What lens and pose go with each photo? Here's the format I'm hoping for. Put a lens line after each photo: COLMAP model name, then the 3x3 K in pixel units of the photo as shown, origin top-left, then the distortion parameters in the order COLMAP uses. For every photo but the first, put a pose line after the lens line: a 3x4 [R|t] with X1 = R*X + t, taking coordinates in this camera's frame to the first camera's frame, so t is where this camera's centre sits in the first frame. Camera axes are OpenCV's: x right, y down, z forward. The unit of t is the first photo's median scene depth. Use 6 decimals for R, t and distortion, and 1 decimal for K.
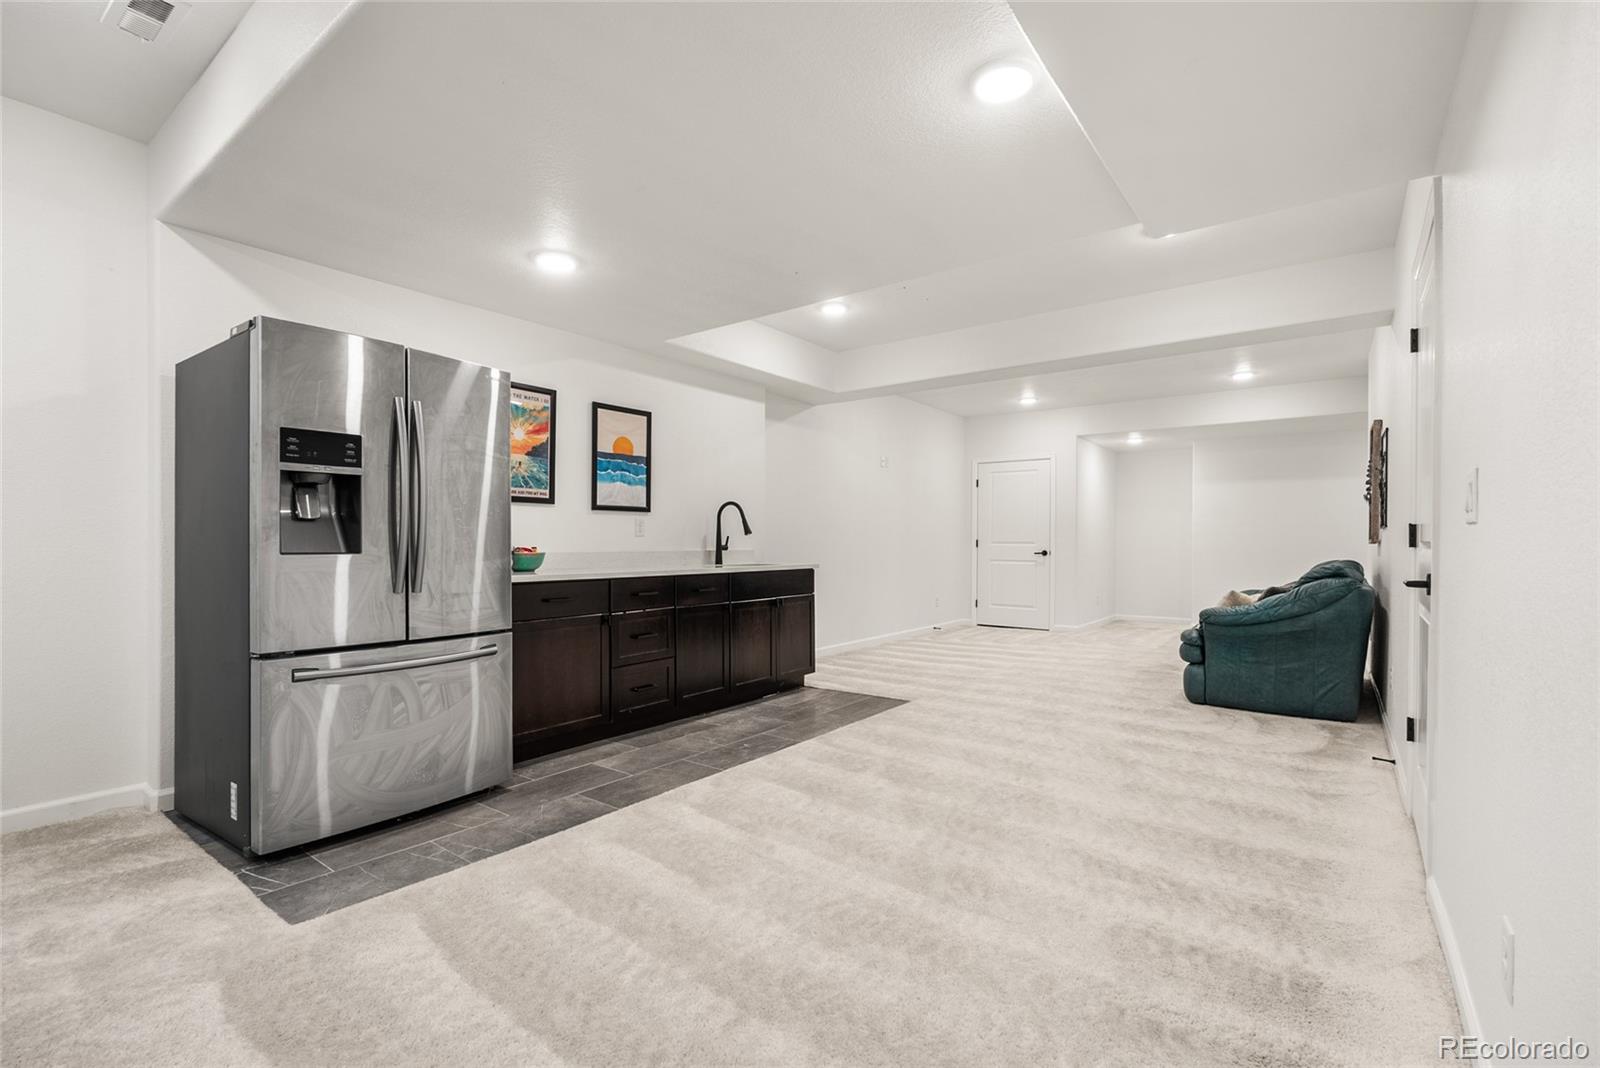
lens RADIAL K [[711.6, 0, 794.9], [0, 711.6, 536.6], [0, 0, 1]] dist [-0.005308, -0.000769]
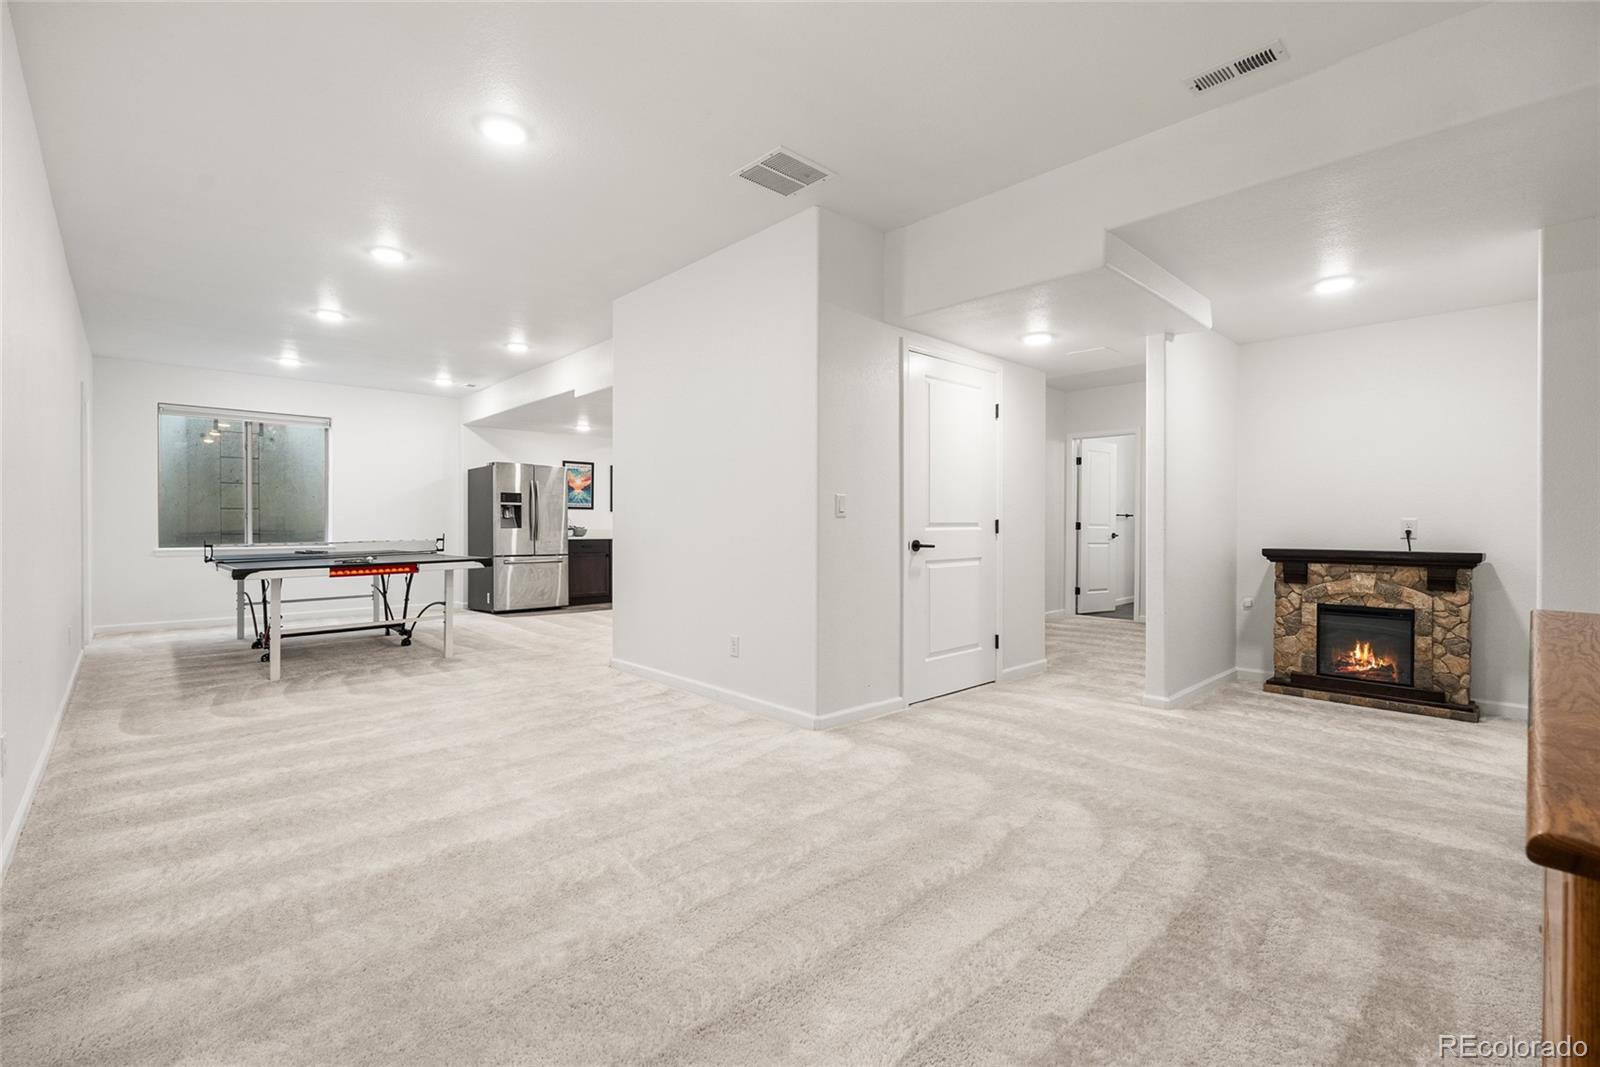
lens RADIAL K [[711.6, 0, 806.0], [0, 711.6, 528.7], [0, 0, 1]] dist [-0.005308, -0.000769]
pose [[0.986936, 0.004279, -0.161057, 1.237679], [-0.002705, 0.999946, 0.009990, -0.009847], [0.161091, -0.009424, 0.986894, -2.066020]]
